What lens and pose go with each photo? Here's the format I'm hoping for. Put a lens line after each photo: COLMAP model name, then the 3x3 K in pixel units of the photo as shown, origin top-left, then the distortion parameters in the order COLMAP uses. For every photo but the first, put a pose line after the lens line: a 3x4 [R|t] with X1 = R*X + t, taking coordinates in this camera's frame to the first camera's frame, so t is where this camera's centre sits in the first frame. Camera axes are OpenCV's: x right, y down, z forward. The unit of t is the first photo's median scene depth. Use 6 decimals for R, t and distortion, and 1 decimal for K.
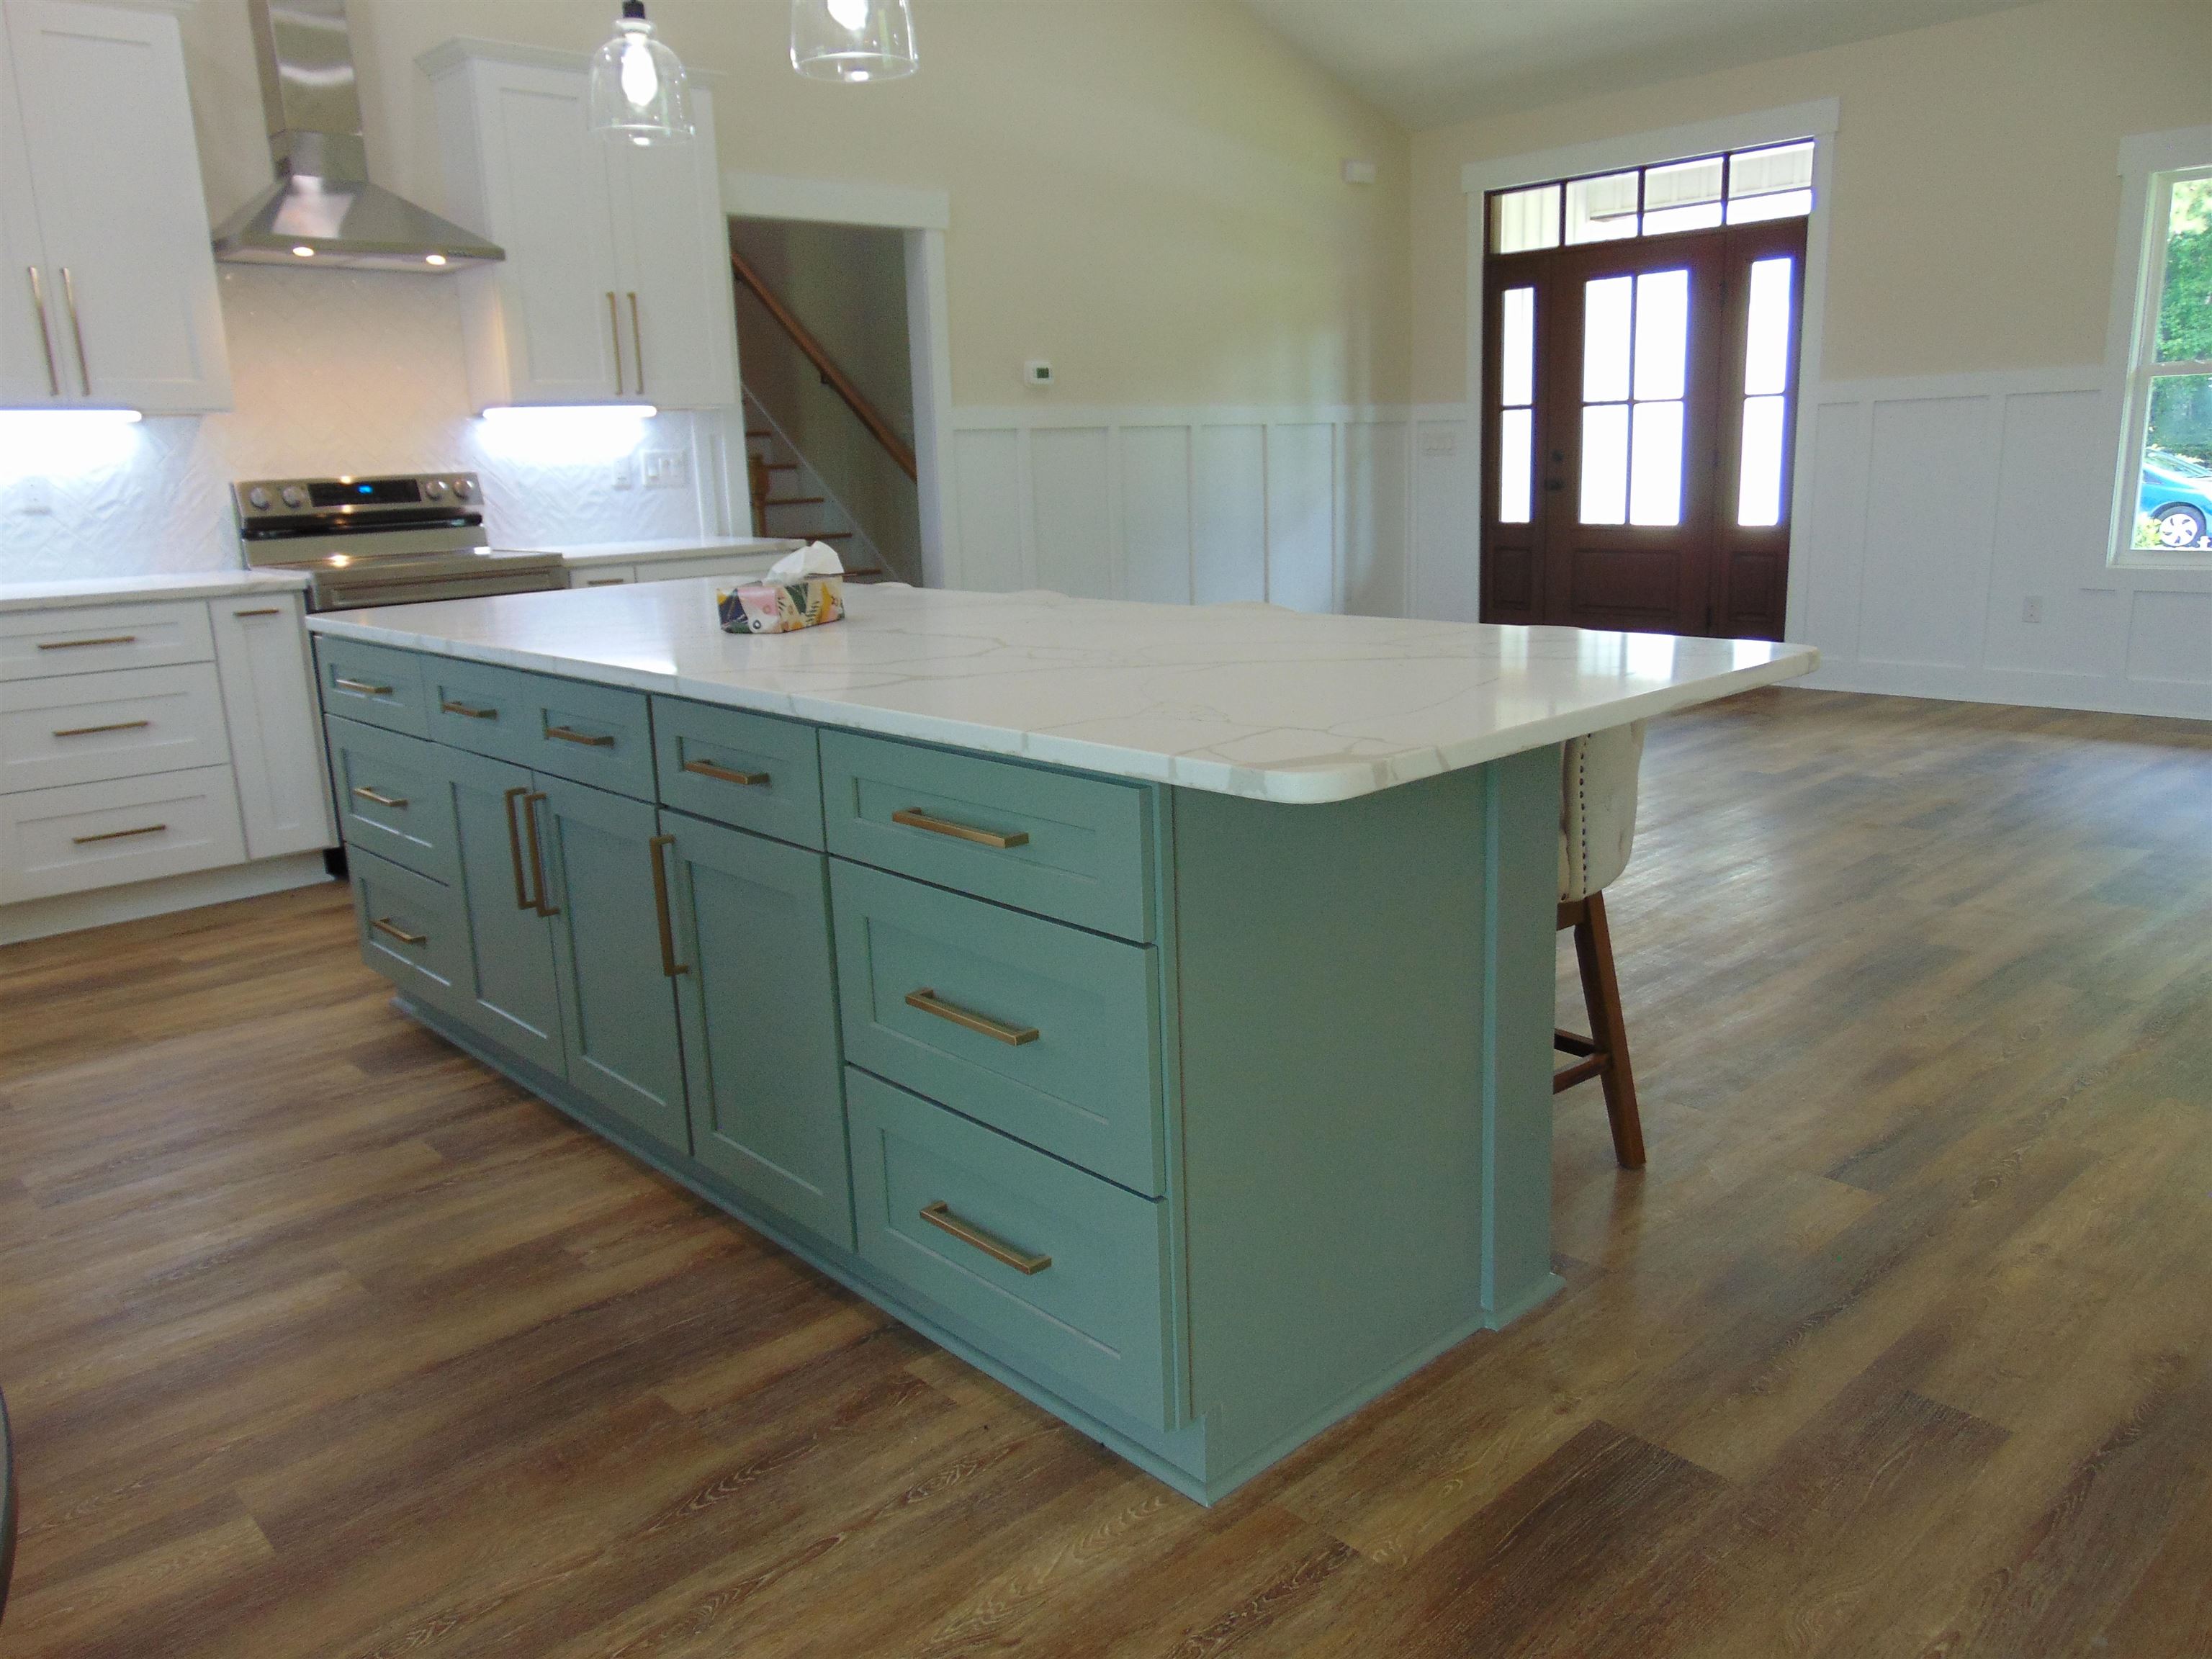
lens RADIAL K [[1675.8, 0, 1112.9], [0, 1675.8, 824.5], [0, 0, 1]] dist [-0.023168, 0.060384]
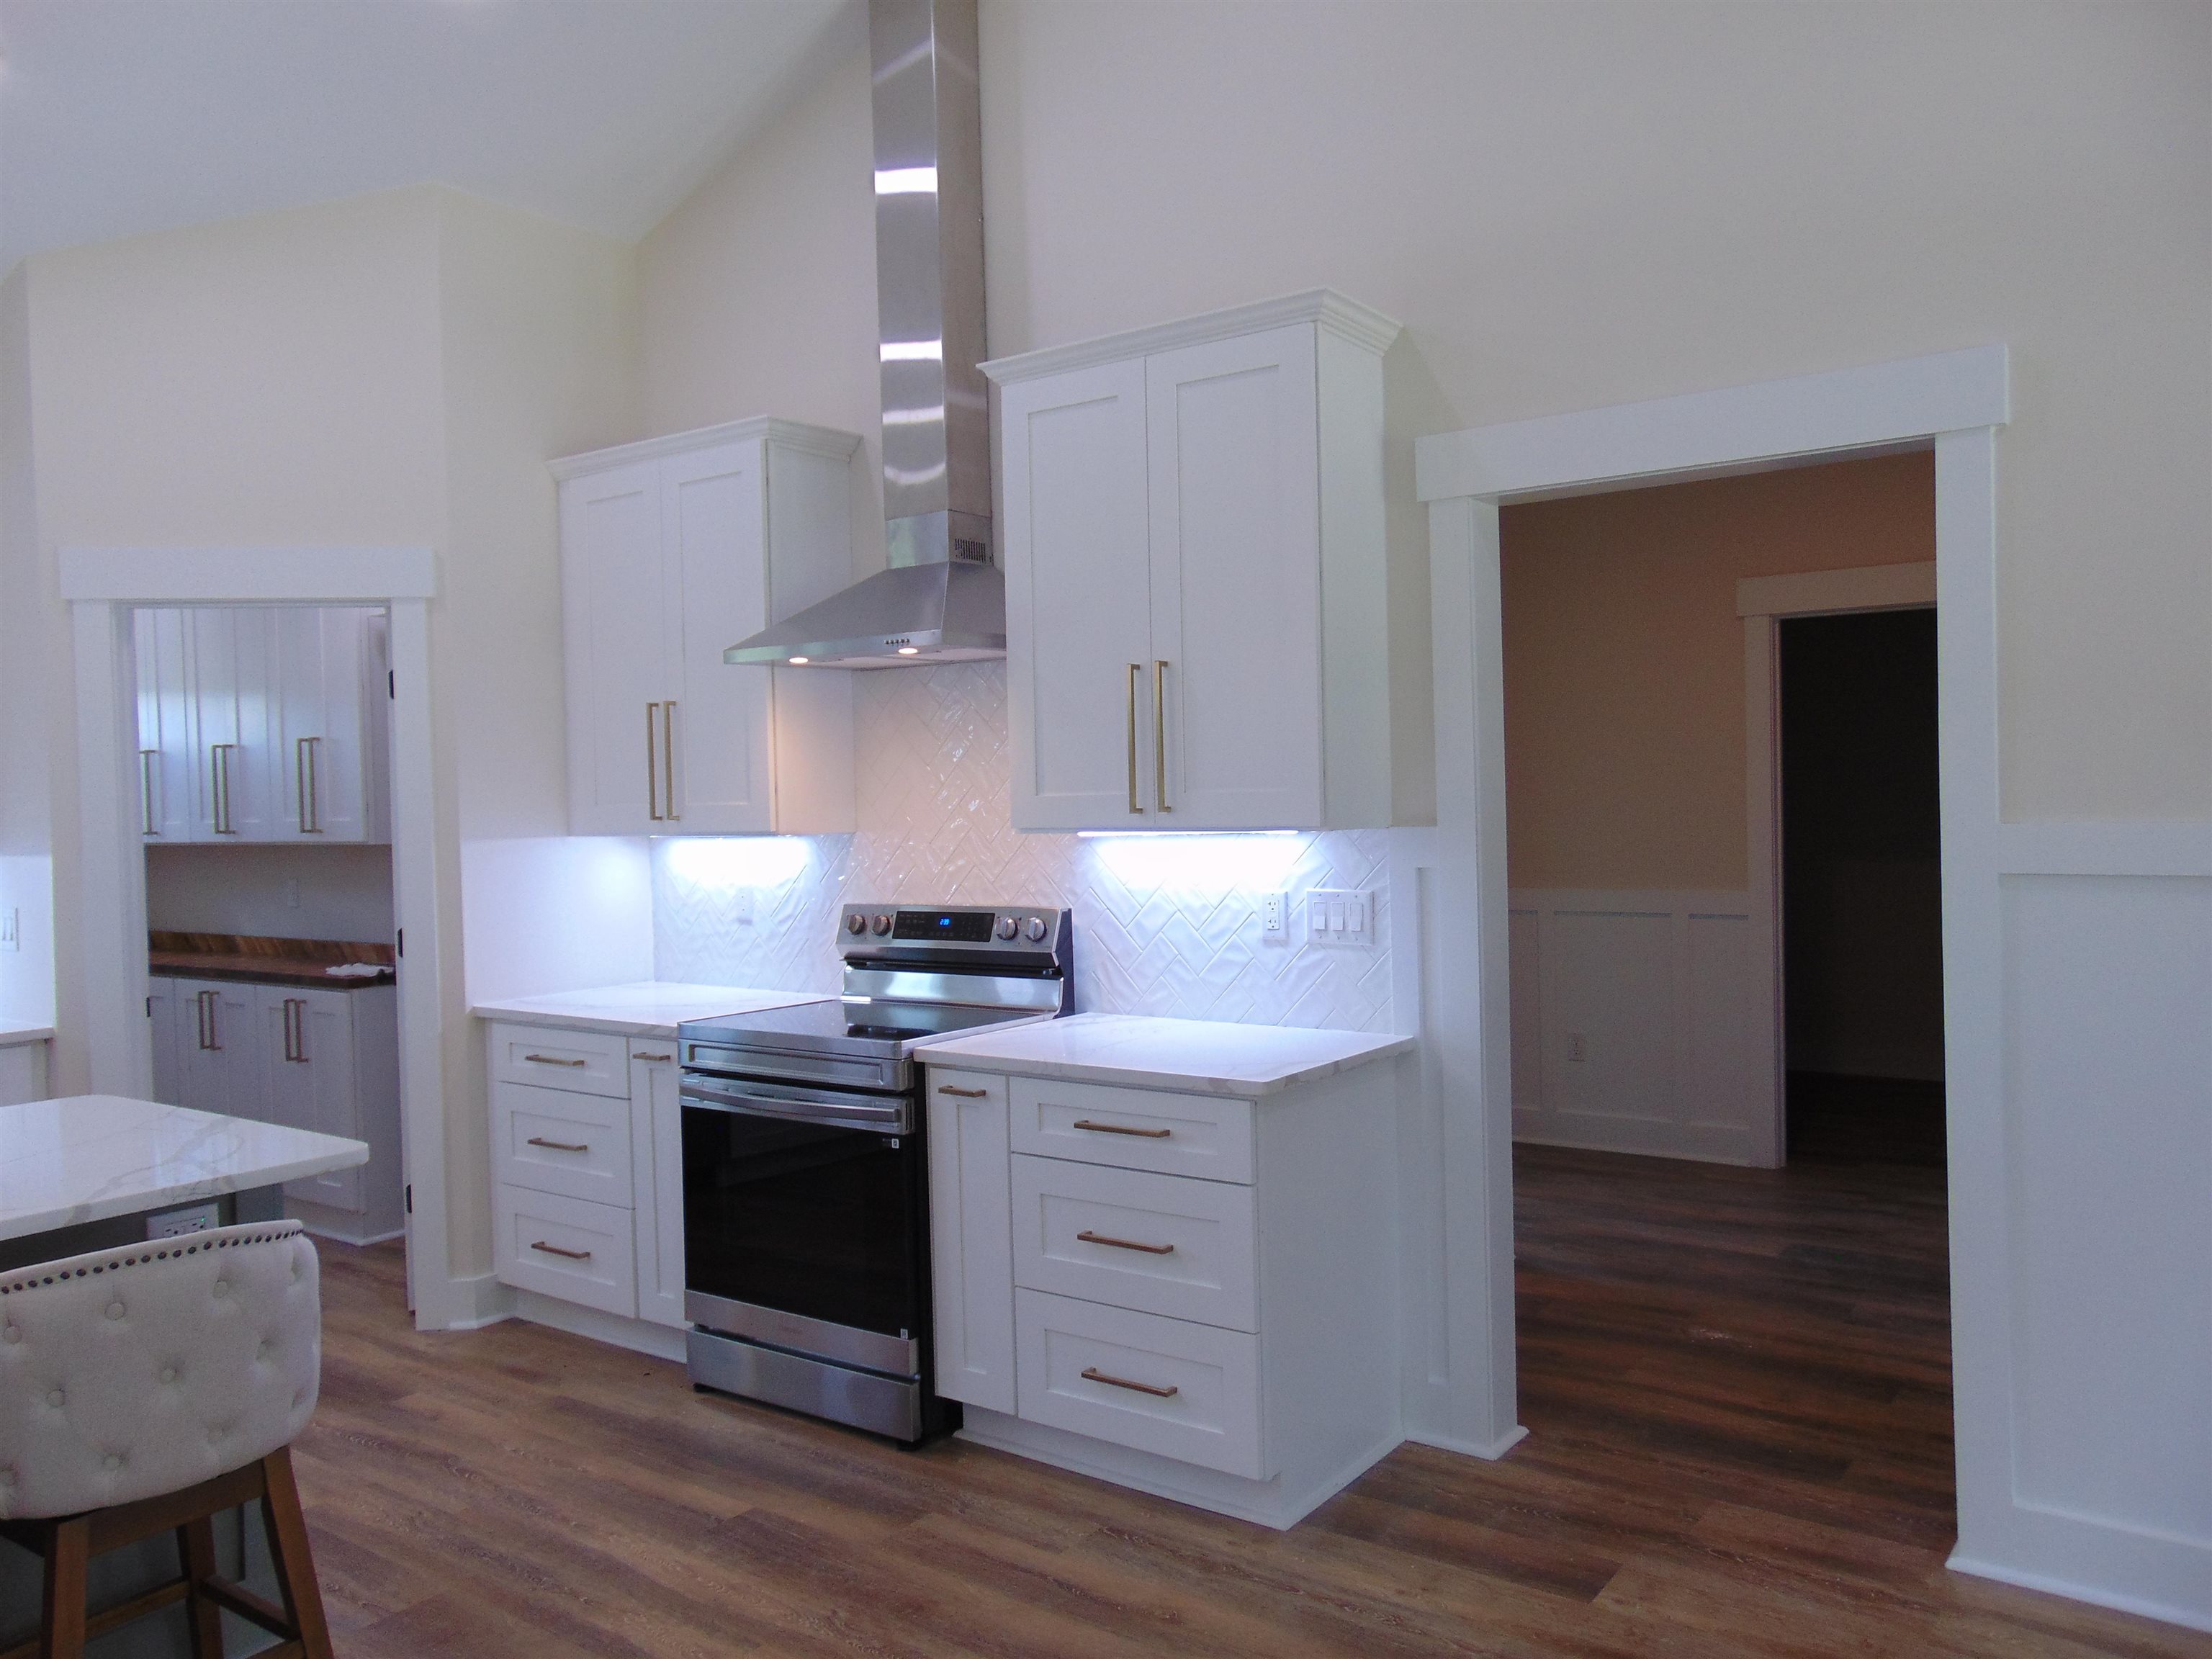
lens RADIAL K [[1675.8, 0, 1104.8], [0, 1675.8, 850.6], [0, 0, 1]] dist [-0.023168, 0.060384]
pose [[0.187072, 0.062934, -0.980328, 0.384194], [-0.198807, 0.979721, 0.024958, -0.280516], [0.962019, 0.190227, 0.195790, 0.941169]]
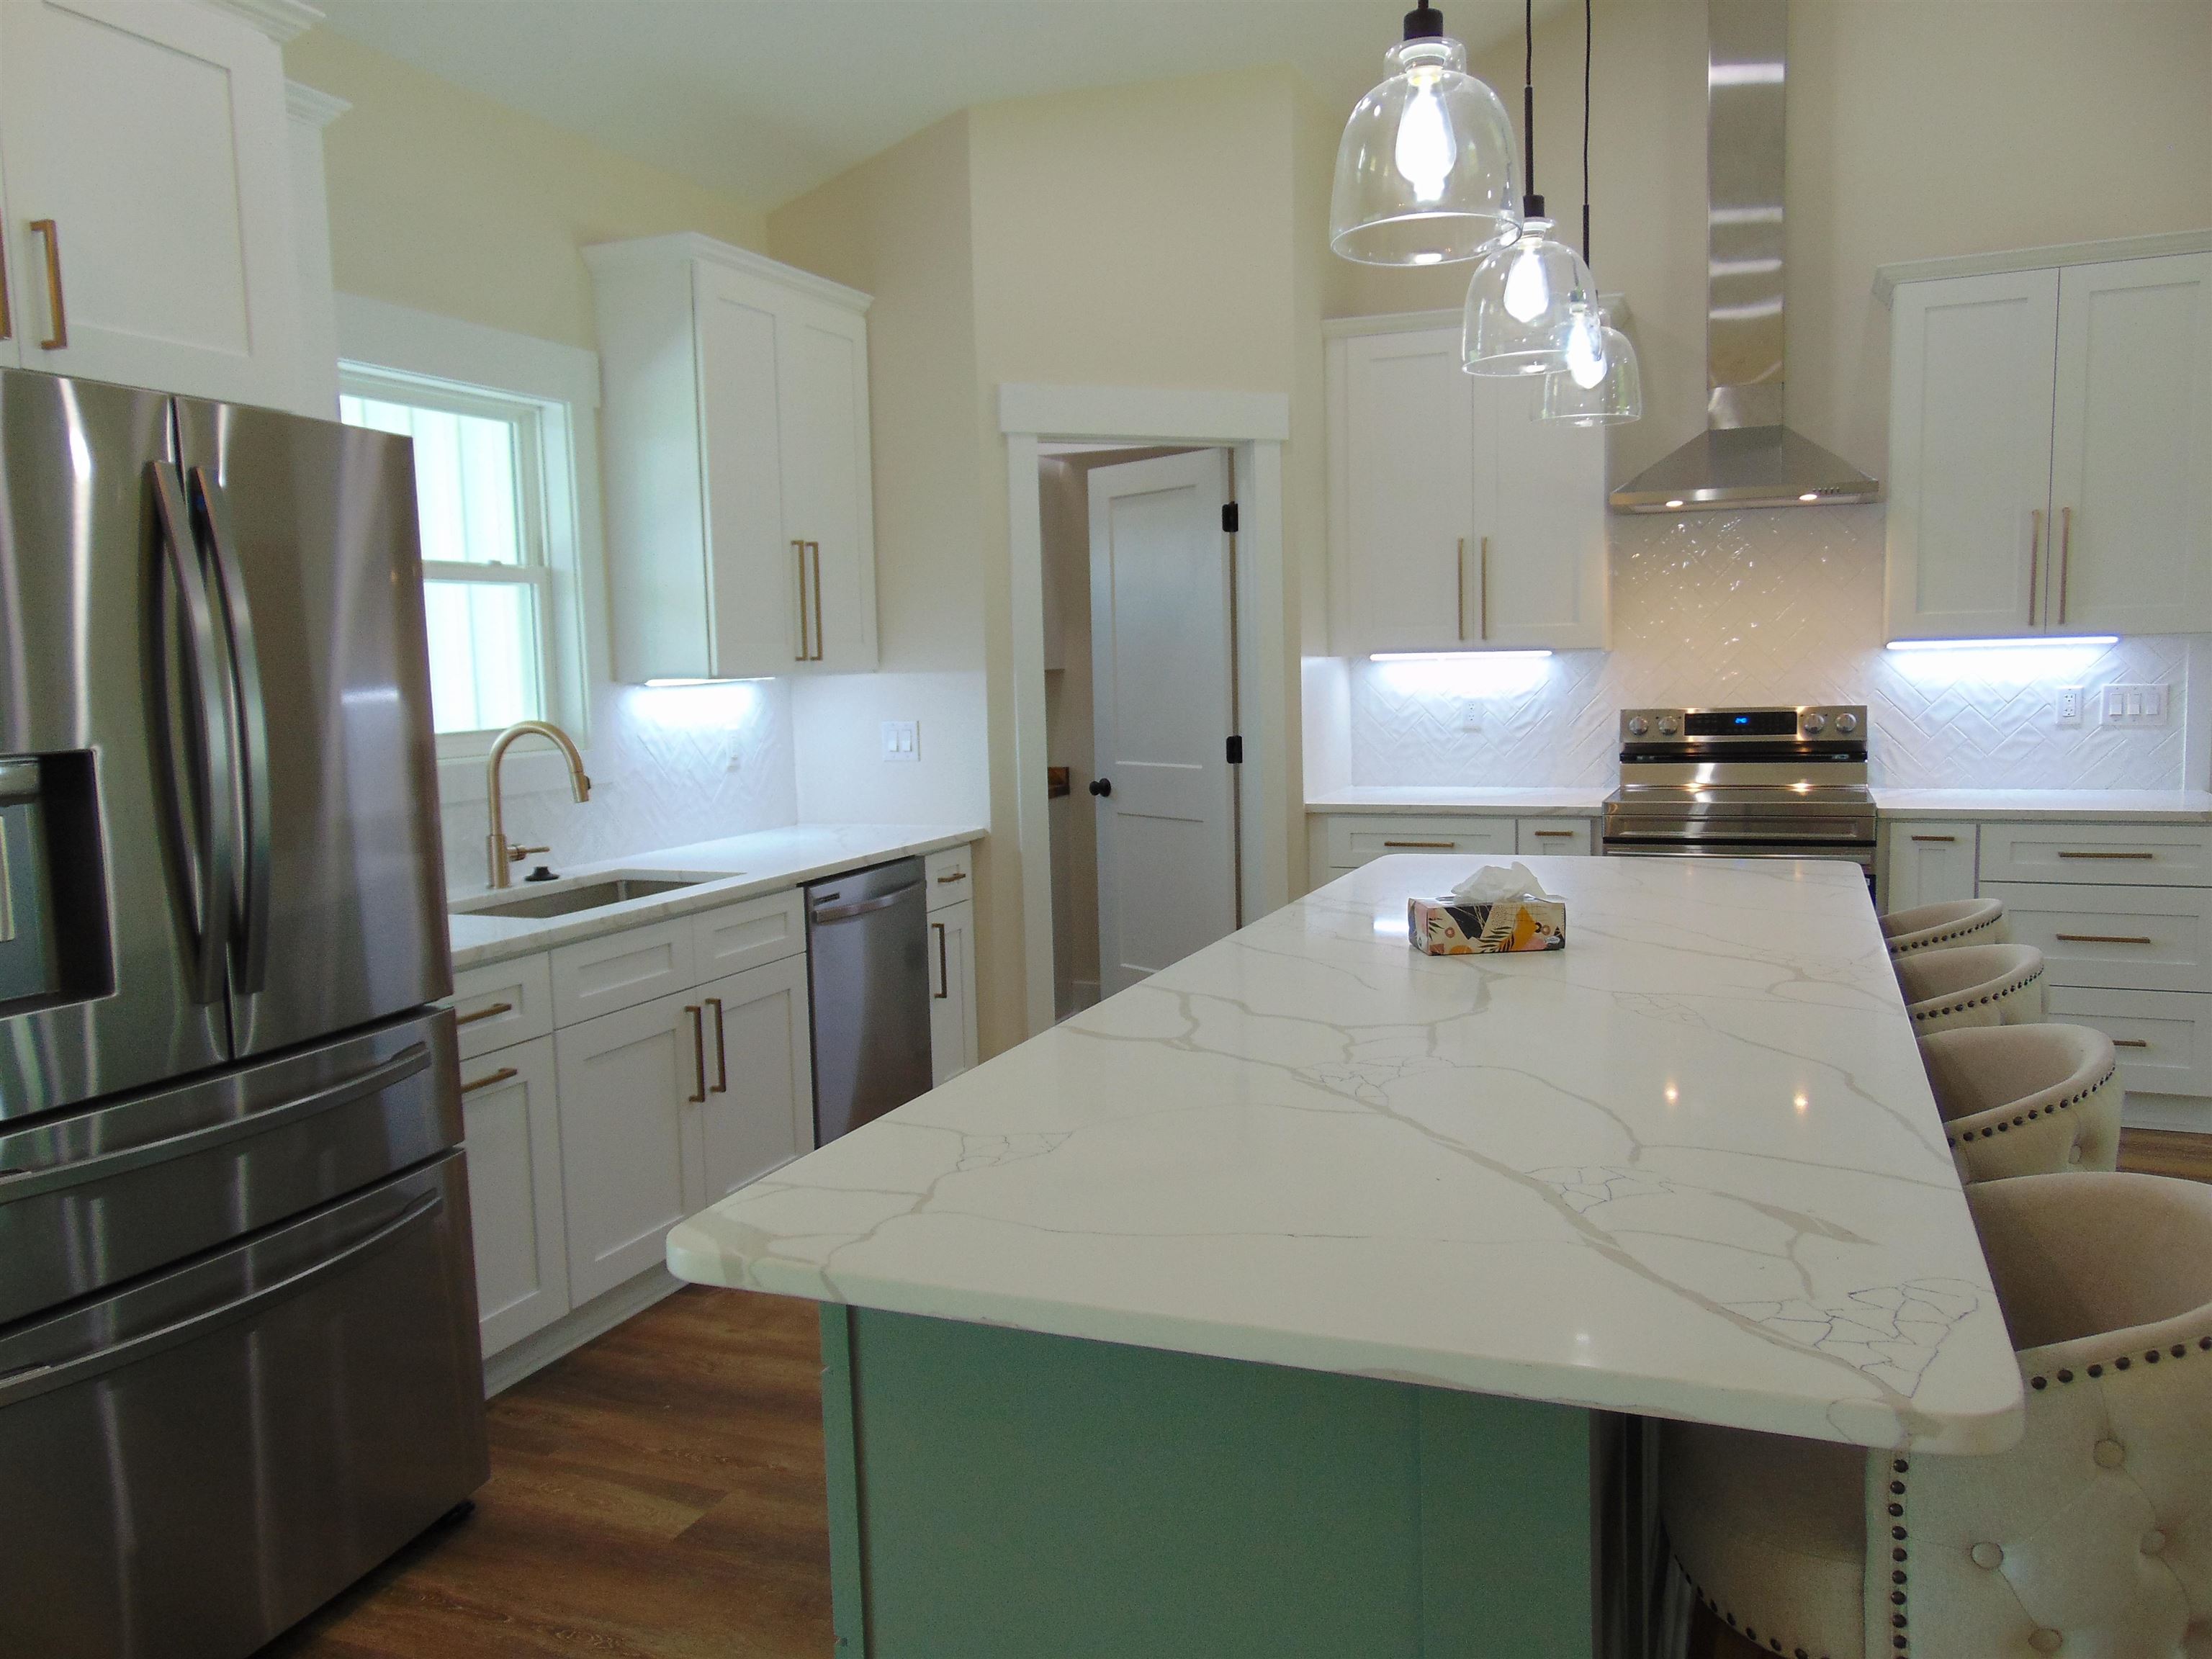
lens RADIAL K [[1675.8, 0, 1099.5], [0, 1675.8, 832.3], [0, 0, 1]] dist [-0.023168, 0.060384]
pose [[0.426329, 0.117724, -0.896875, 0.316800], [-0.189017, 0.981201, 0.038944, -0.103064], [0.884599, 0.152922, 0.440566, 0.226137]]
